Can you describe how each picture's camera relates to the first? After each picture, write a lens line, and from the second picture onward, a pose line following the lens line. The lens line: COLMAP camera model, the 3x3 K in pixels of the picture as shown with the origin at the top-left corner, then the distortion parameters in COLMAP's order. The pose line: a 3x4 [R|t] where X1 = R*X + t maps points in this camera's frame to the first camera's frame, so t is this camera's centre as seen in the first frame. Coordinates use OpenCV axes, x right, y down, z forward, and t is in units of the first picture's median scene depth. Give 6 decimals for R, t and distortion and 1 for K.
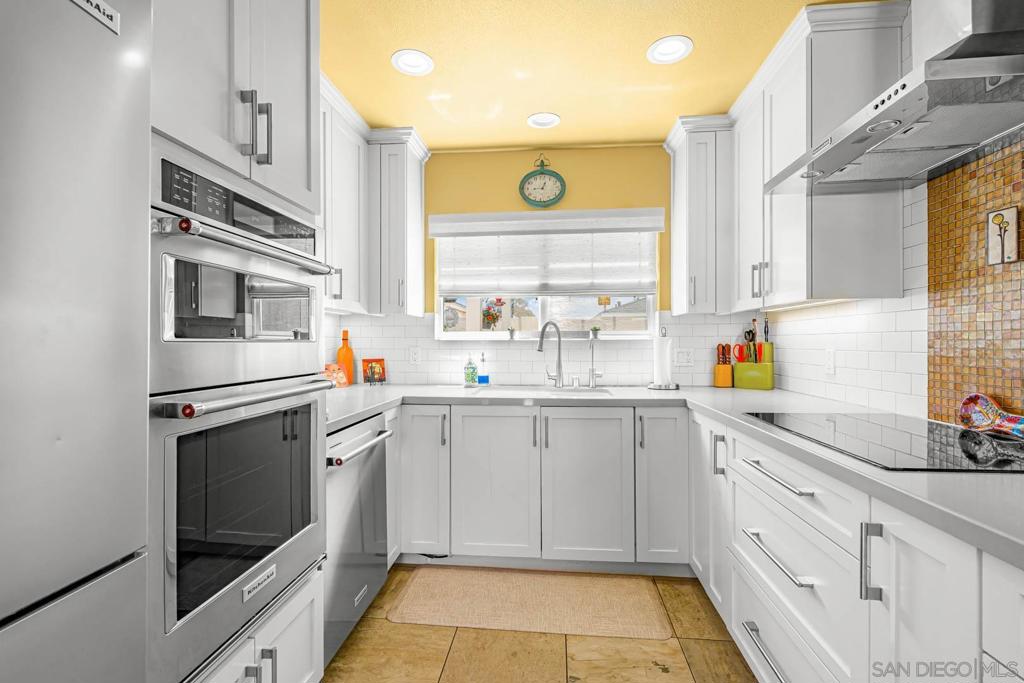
lens RADIAL K [[451.6, 0, 544.8], [0, 451.6, 345.1], [0, 0, 1]] dist [0.005149, -0.002239]
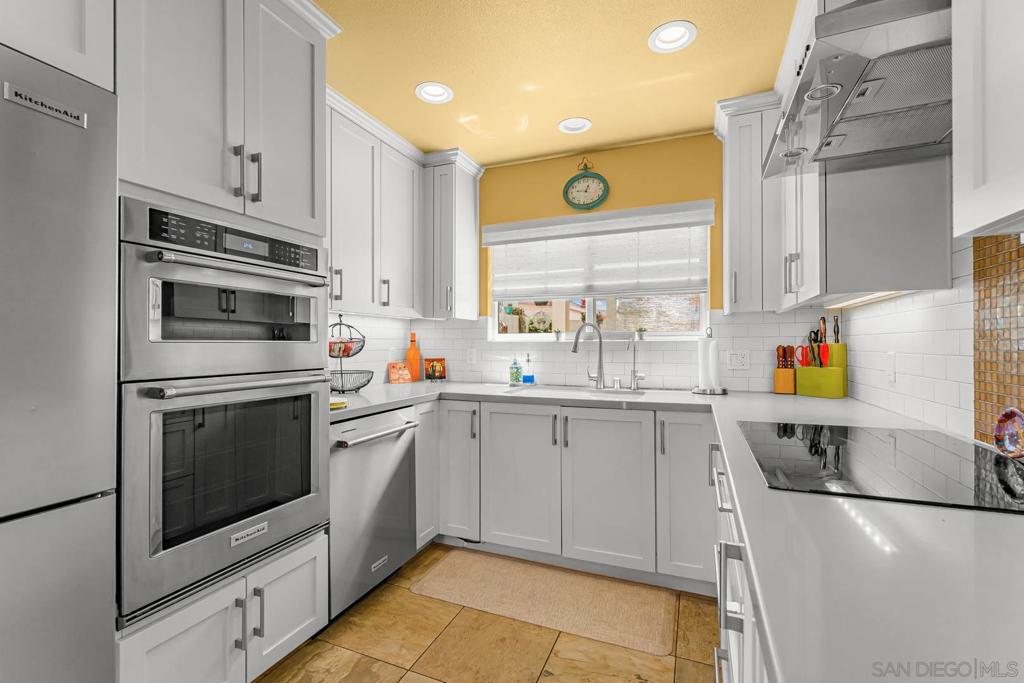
lens RADIAL K [[451.6, 0, 550.2], [0, 451.6, 343.9], [0, 0, 1]] dist [0.005149, -0.002239]
pose [[0.958605, 0.000475, -0.284738, 0.269896], [-0.002340, 0.999978, -0.006210, 0.001128], [0.284729, 0.006620, 0.958585, 0.014566]]
